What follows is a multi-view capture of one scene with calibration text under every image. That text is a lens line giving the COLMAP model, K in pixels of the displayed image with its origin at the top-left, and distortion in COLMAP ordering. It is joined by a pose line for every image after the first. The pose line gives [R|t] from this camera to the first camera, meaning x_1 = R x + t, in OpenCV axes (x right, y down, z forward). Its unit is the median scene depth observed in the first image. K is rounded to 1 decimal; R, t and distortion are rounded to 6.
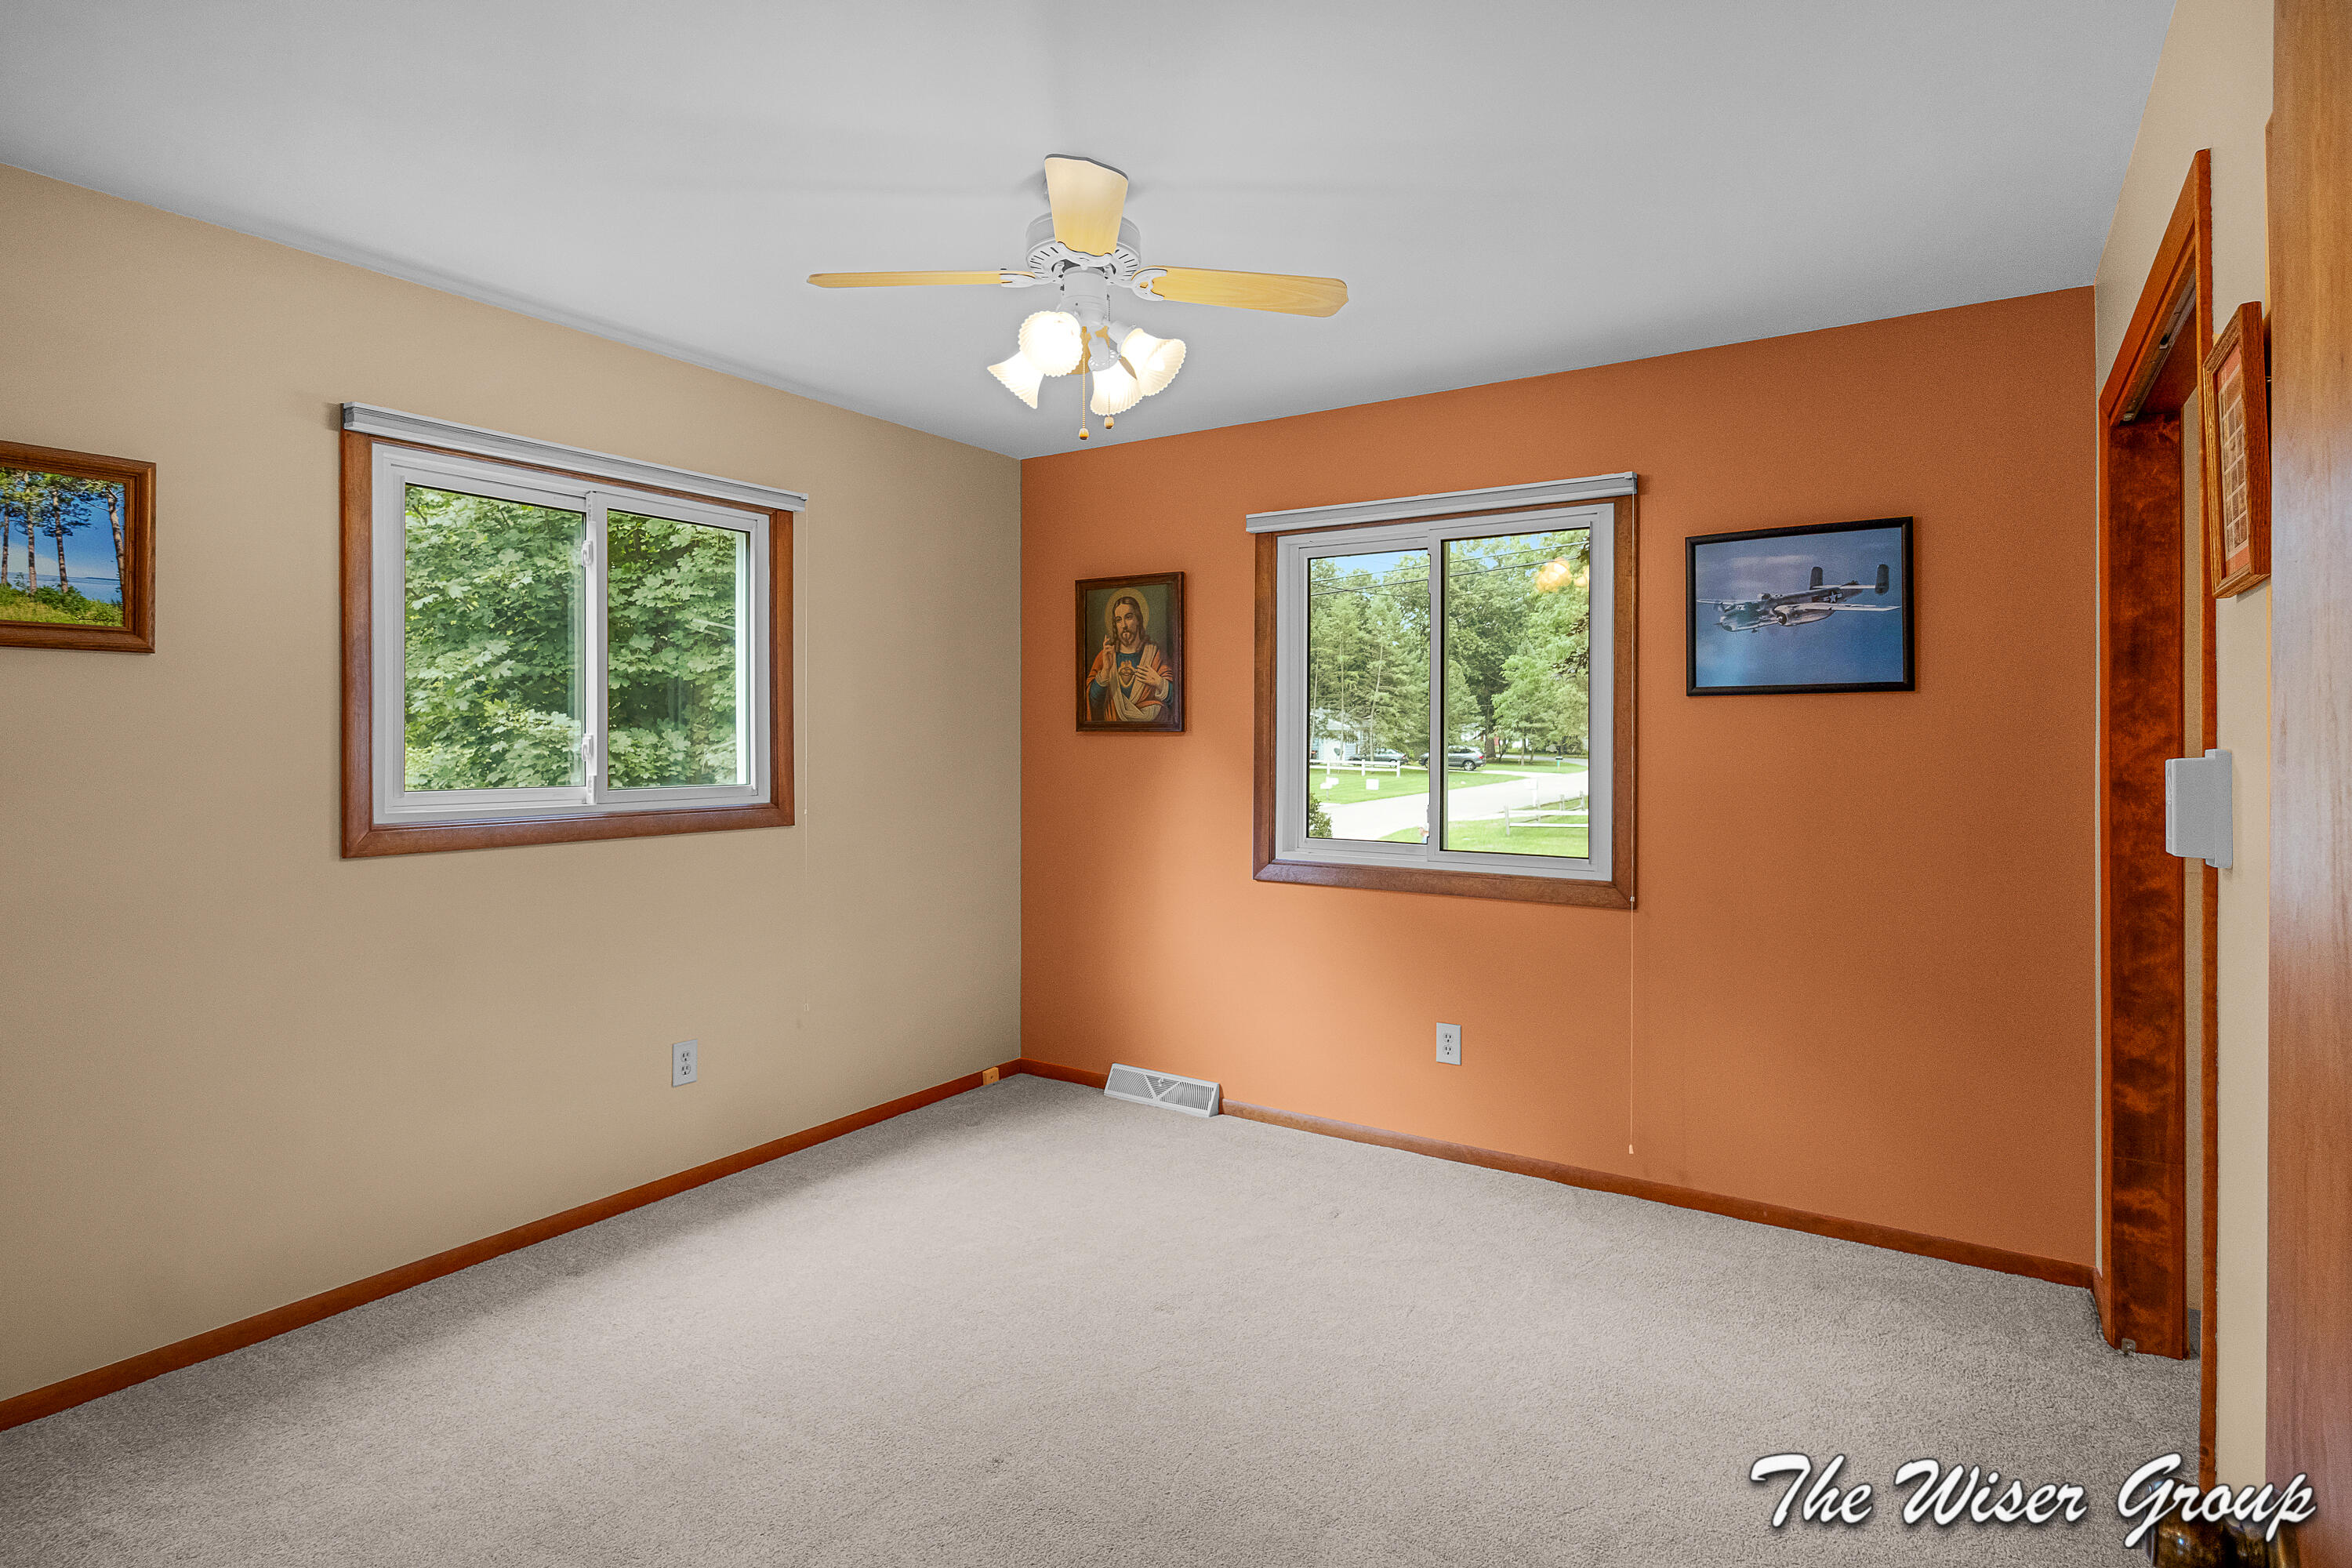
lens RADIAL K [[1204.1, 0, 1163.0], [0, 1204.1, 736.3], [0, 0, 1]] dist [-0.002685, -0.000093]
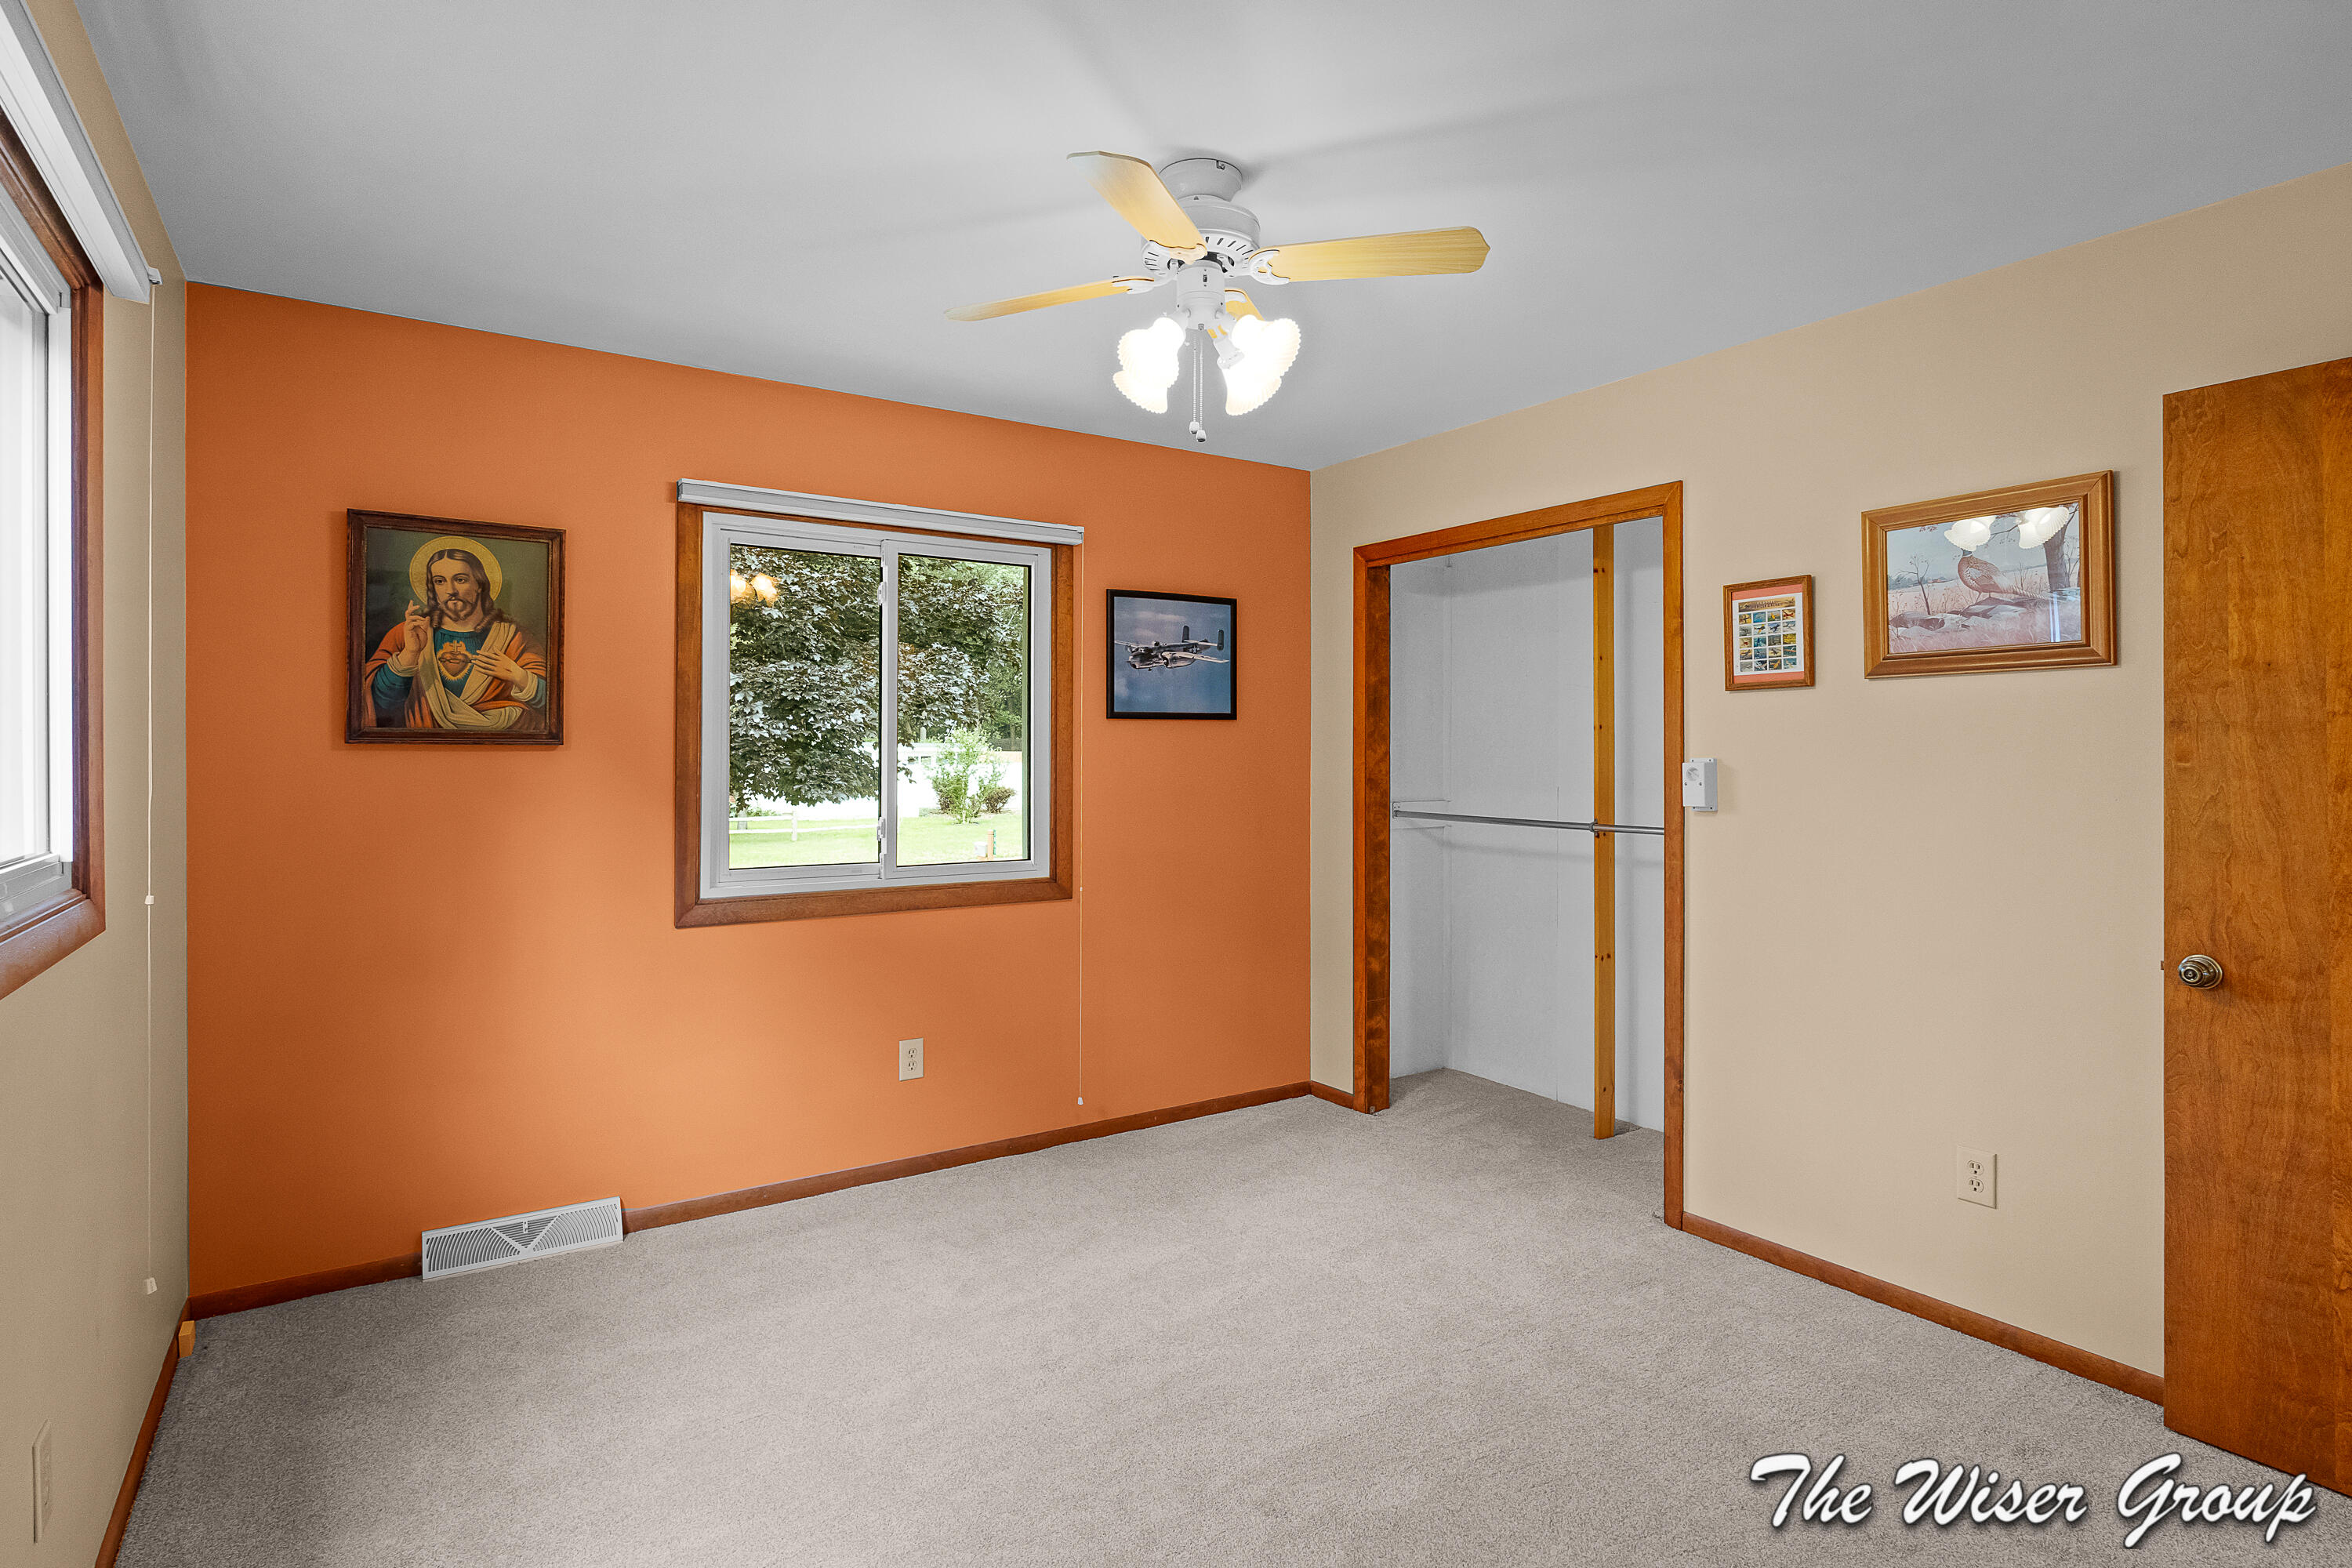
lens RADIAL K [[1204.1, 0, 1180.3], [0, 1204.1, 768.1], [0, 0, 1]] dist [-0.002685, -0.000093]
pose [[0.385650, -0.009610, 0.922595, -0.670526], [0.002625, 0.999953, 0.009318, 0.005843], [-0.922641, -0.001172, 0.385657, 0.460668]]
